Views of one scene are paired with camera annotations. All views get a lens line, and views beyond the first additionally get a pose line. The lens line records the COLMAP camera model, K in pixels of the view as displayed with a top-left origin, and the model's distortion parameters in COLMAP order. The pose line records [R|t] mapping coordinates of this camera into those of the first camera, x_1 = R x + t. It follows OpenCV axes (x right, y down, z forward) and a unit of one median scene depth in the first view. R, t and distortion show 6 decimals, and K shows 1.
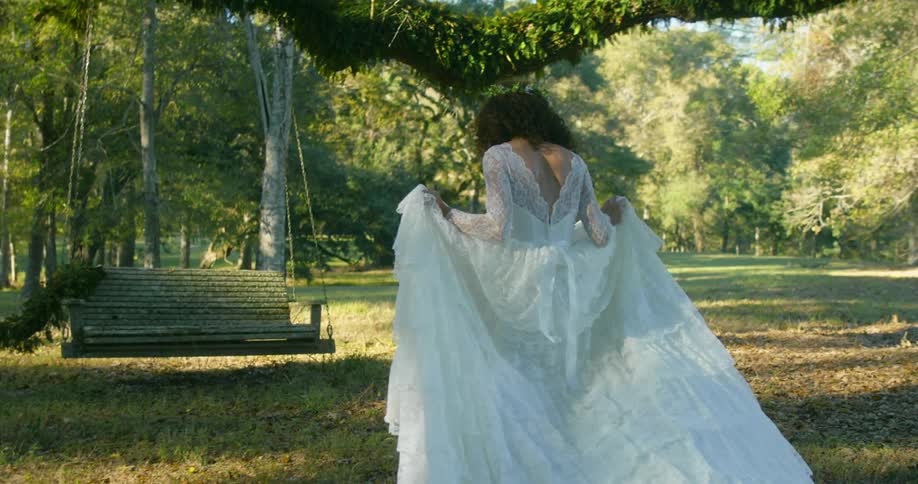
lens RADIAL K [[1301.1, 0, 459.0], [0, 1301.1, 242.0], [0, 0, 1]] dist [-0.089266, -0.058202]
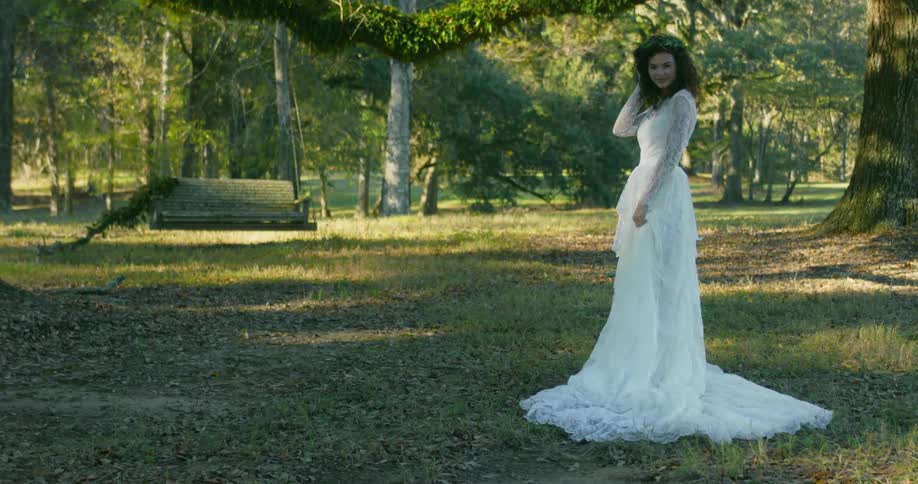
lens RADIAL K [[1683.6, 0, 459.0], [0, 1683.6, 242.0], [0, 0, 1]] dist [-0.062100, -0.075335]
pose [[0.985010, 0.003350, -0.172464, 0.139604], [0.003079, 0.999311, 0.036997, 0.007148], [0.172469, -0.036974, 0.984321, -0.326694]]
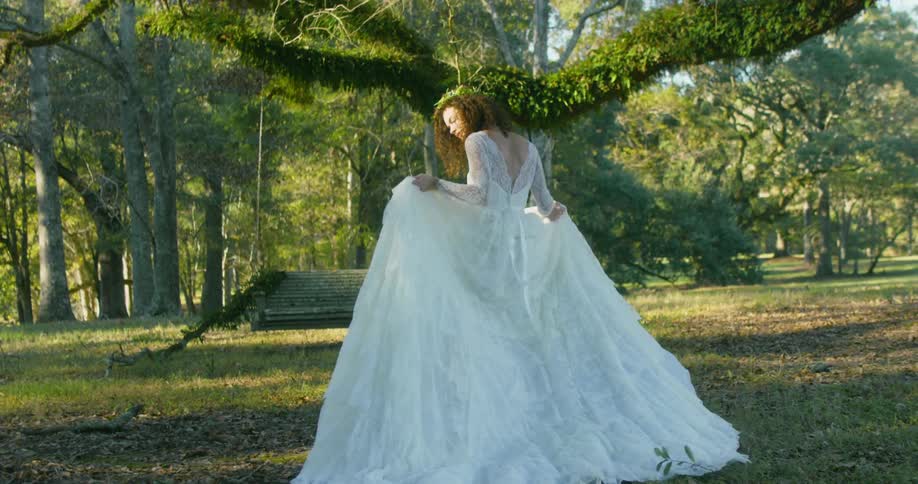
lens RADIAL K [[1301.1, 0, 459.0], [0, 1301.1, 242.0], [0, 0, 1]] dist [-0.089266, -0.058202]
pose [[0.960366, -0.056892, -0.272876, 0.099731], [0.051407, 0.998307, -0.027214, 0.011575], [0.273962, 0.012107, 0.961664, -0.113372]]
